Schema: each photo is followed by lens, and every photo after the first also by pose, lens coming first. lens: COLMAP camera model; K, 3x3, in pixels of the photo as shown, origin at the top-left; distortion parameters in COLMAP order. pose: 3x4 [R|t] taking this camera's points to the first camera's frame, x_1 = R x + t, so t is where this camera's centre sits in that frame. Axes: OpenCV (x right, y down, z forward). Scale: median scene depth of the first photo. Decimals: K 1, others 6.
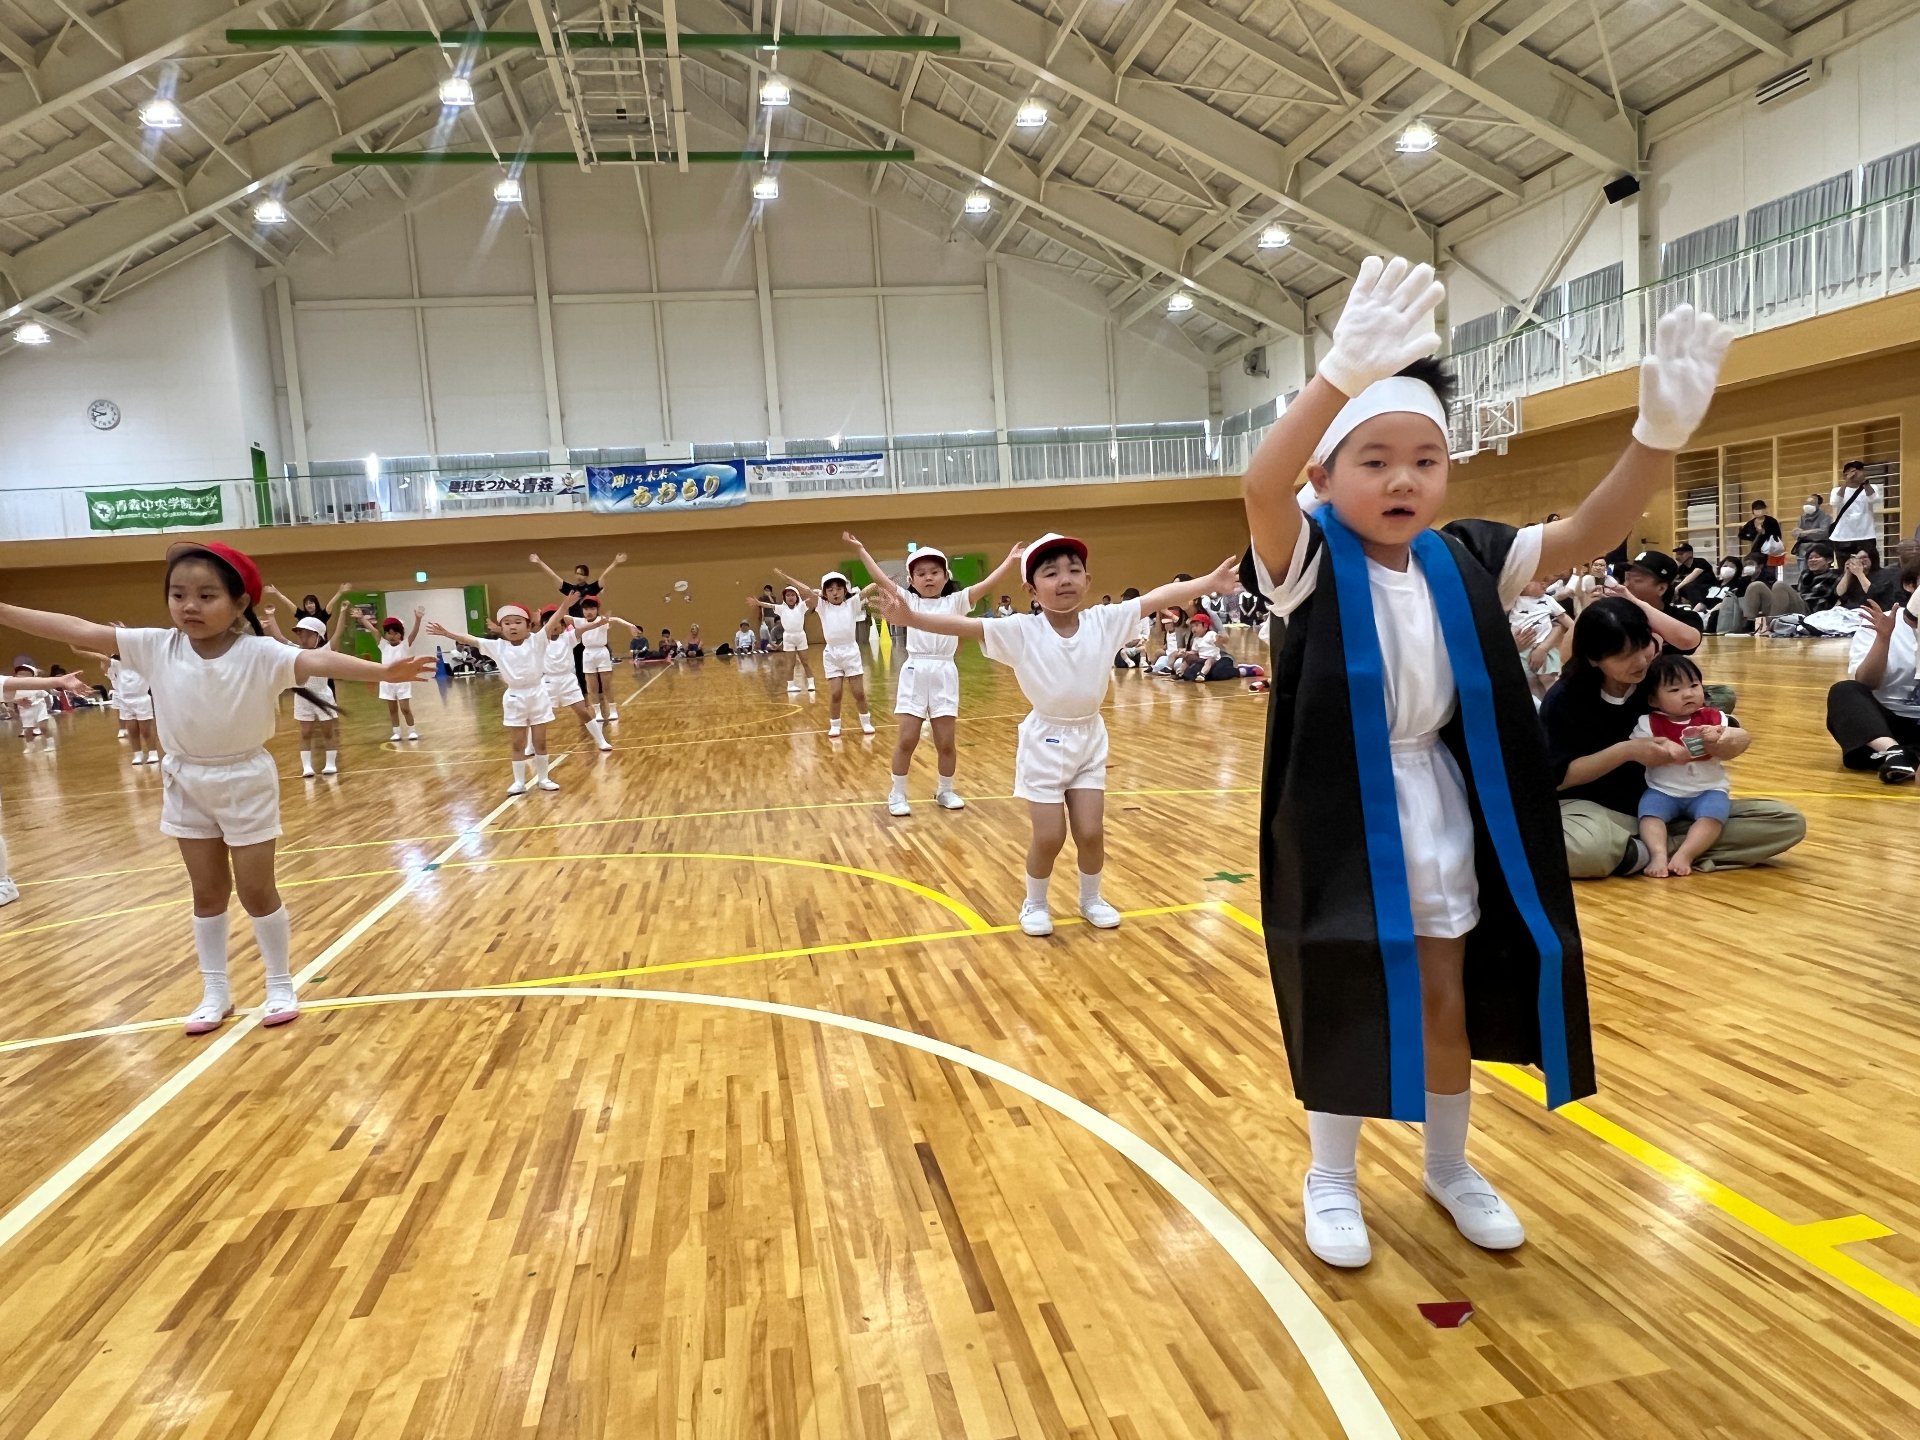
lens RADIAL K [[1238.3, 0, 942.1], [0, 1238.3, 720.5], [0, 0, 1]] dist [0.000381, -0.001064]
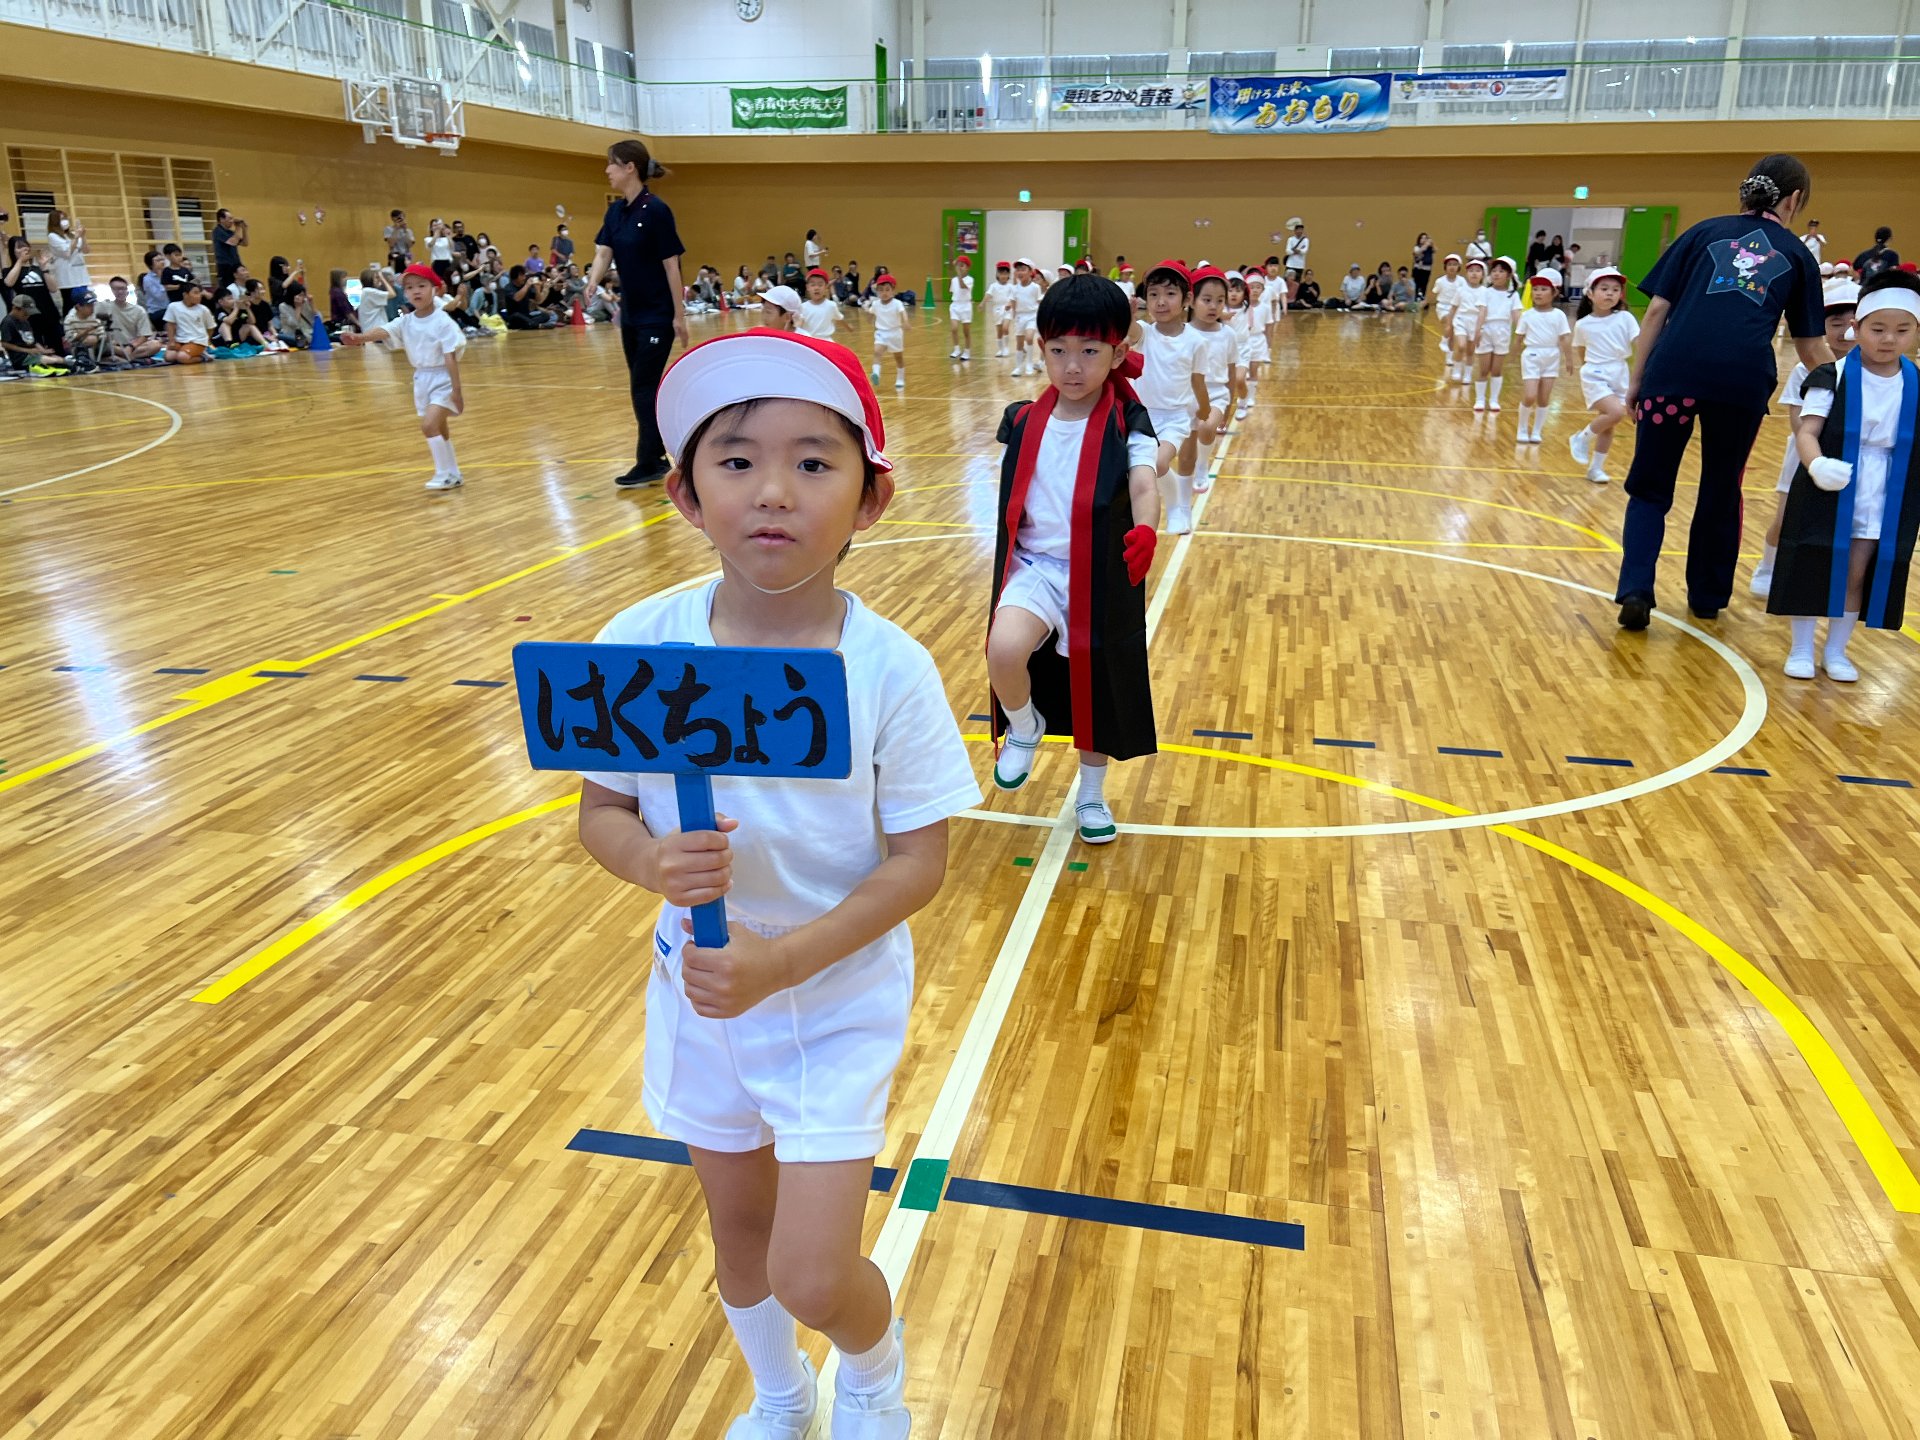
lens RADIAL K [[1453.8, 0, 970.8], [0, 1453.8, 713.4], [0, 0, 1]] dist [0.043551, -0.042971]
pose [[0.921567, 0.184478, -0.341589, -0.000990], [-0.103192, 0.964633, 0.242560, -0.000344], [0.374255, -0.188286, 0.908010, -0.111846]]
